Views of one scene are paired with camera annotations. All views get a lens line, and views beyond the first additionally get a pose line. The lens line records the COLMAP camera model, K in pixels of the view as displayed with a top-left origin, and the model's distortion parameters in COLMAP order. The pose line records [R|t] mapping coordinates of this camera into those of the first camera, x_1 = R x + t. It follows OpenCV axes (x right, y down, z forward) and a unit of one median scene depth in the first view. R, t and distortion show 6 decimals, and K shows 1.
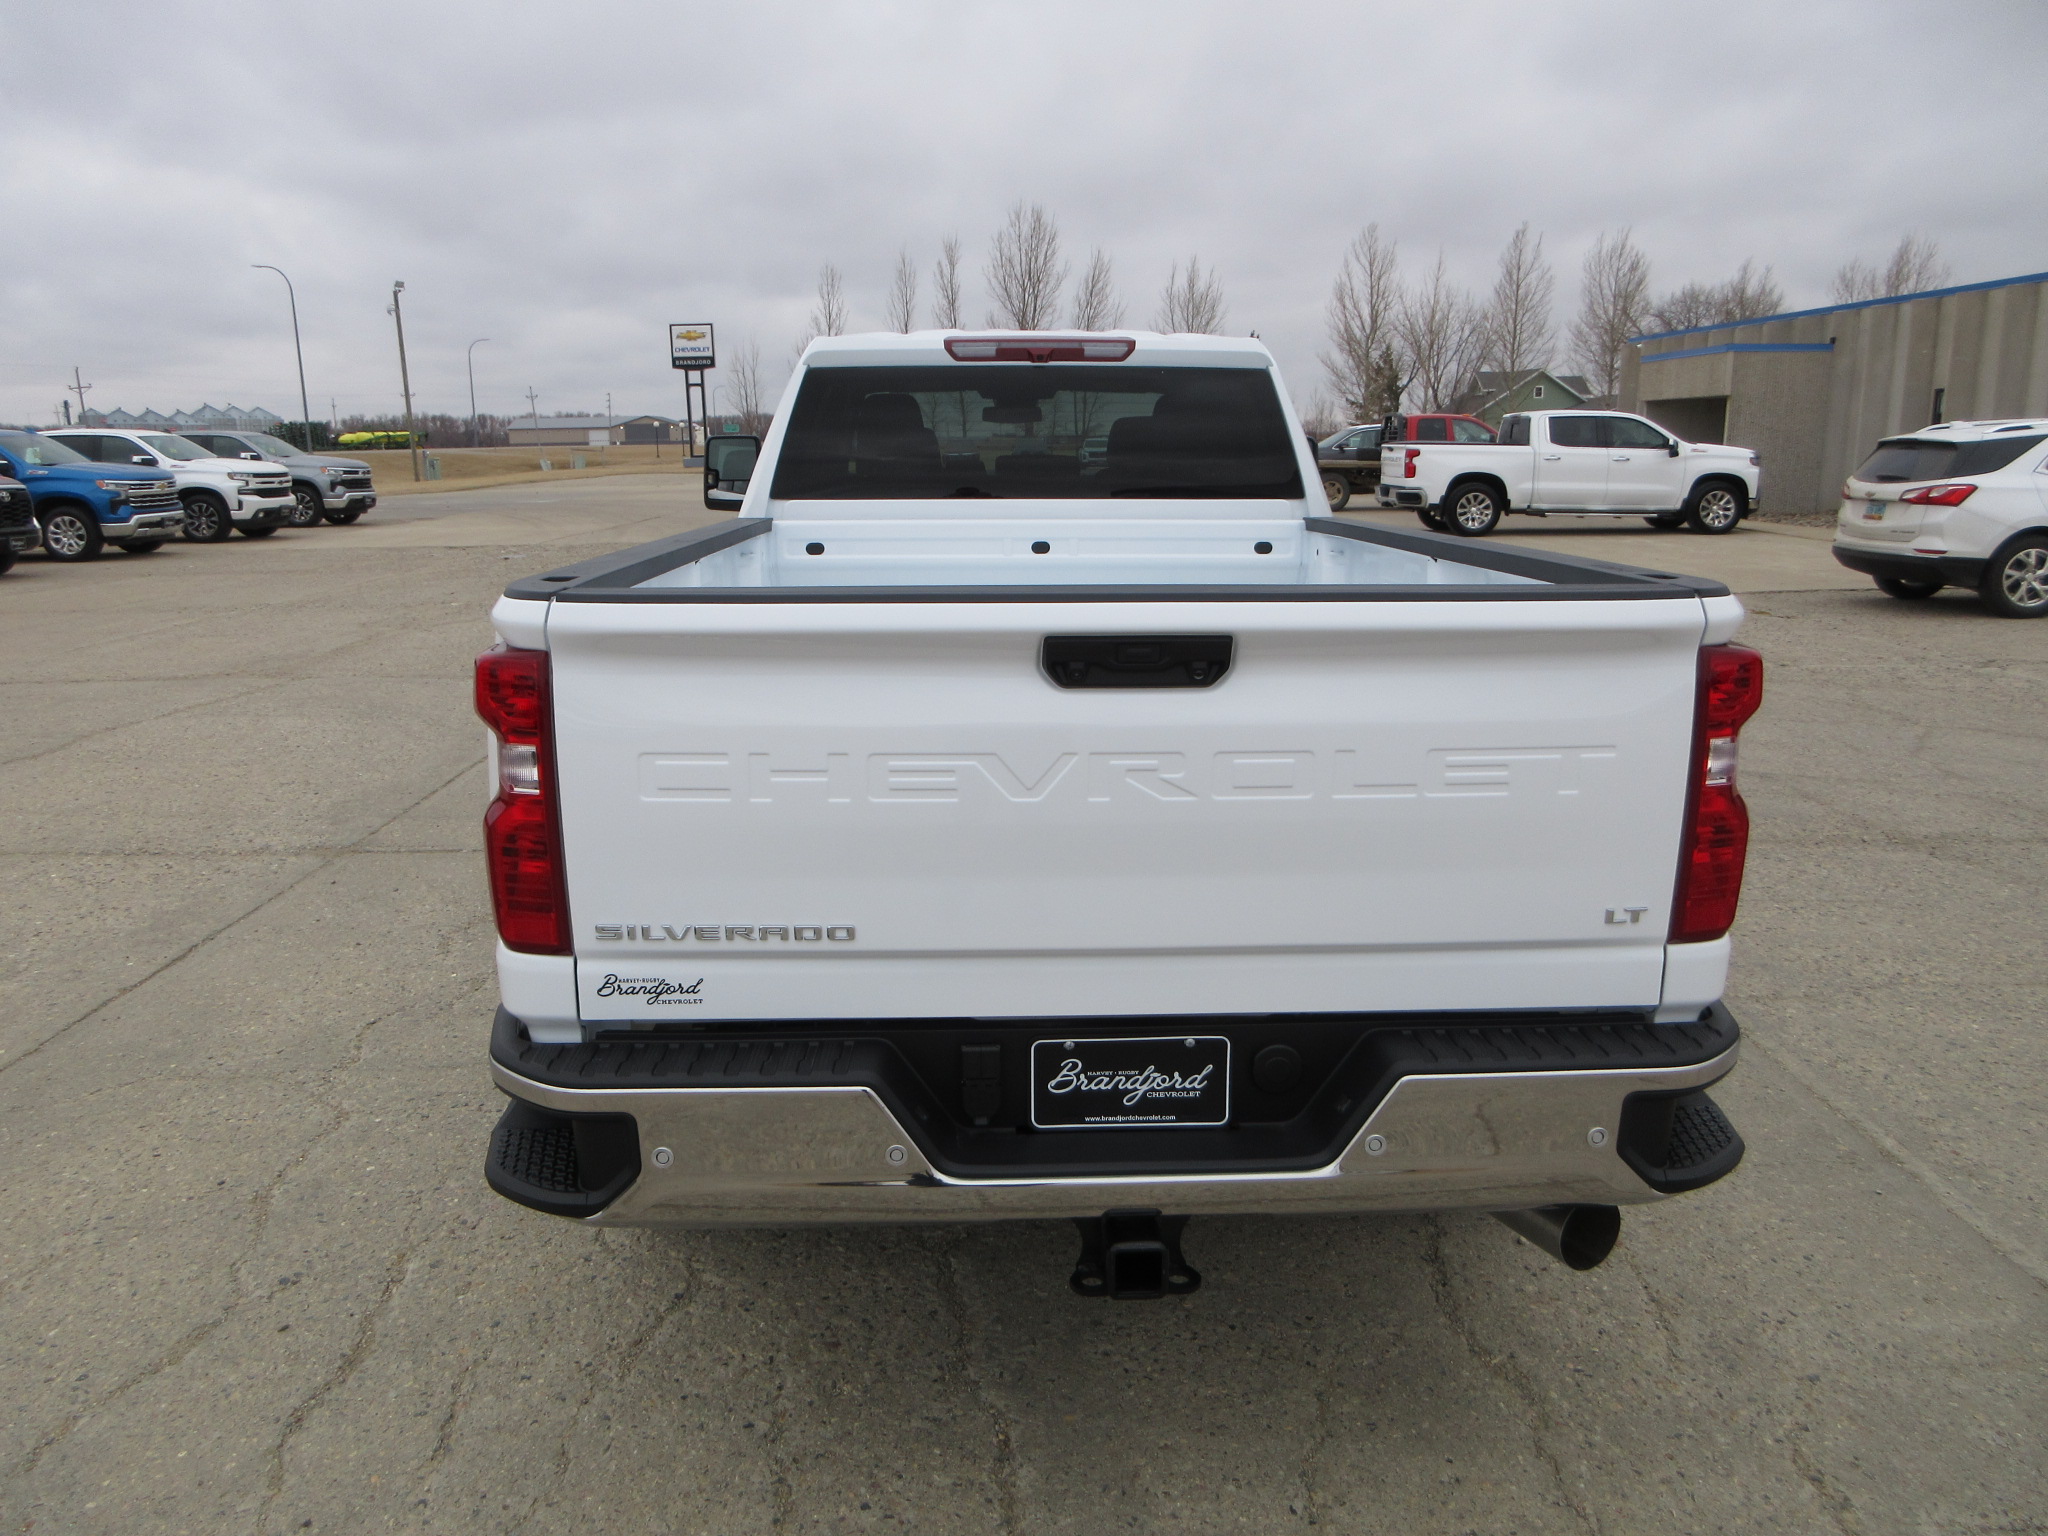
lens RADIAL K [[1522.9, 0, 1022.7], [0, 1522.9, 806.2], [0, 0, 1]] dist [-0.011985, 0.000200]
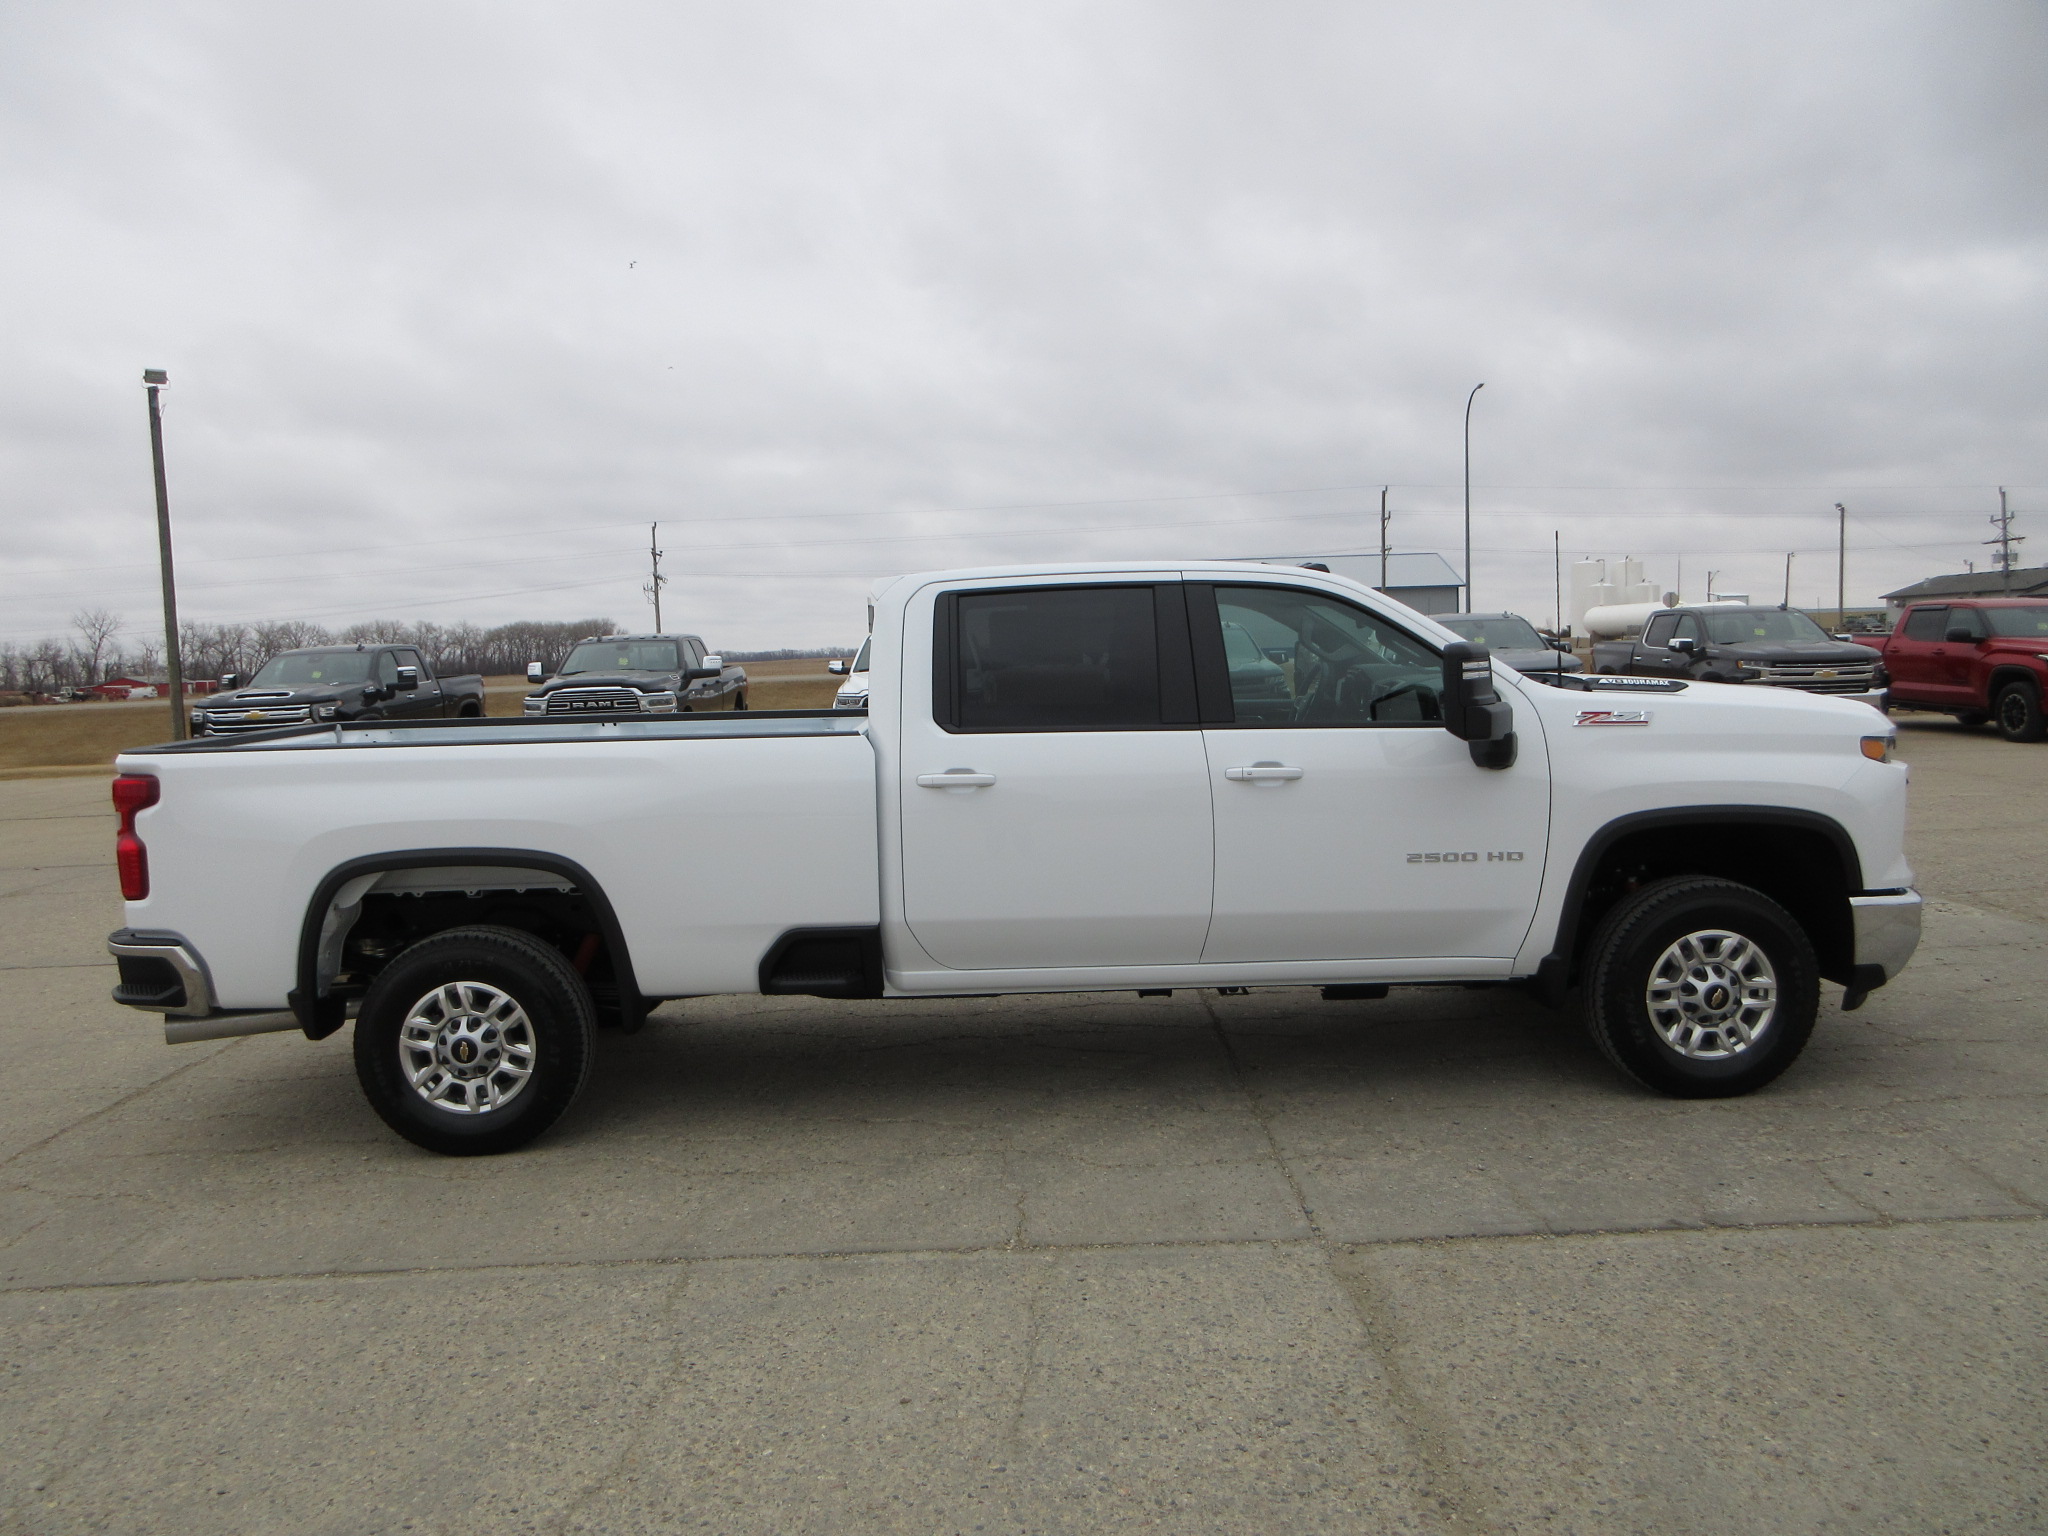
lens RADIAL K [[1558.8, 0, 1029.9], [0, 1558.8, 802.2], [0, 0, 1]] dist [0.031749, -0.116082]
pose [[-0.010090, 0.110134, -0.993865, 0.512159], [-0.208301, 0.971880, 0.109813, -0.111015], [0.978013, 0.208131, 0.013134, 0.420683]]
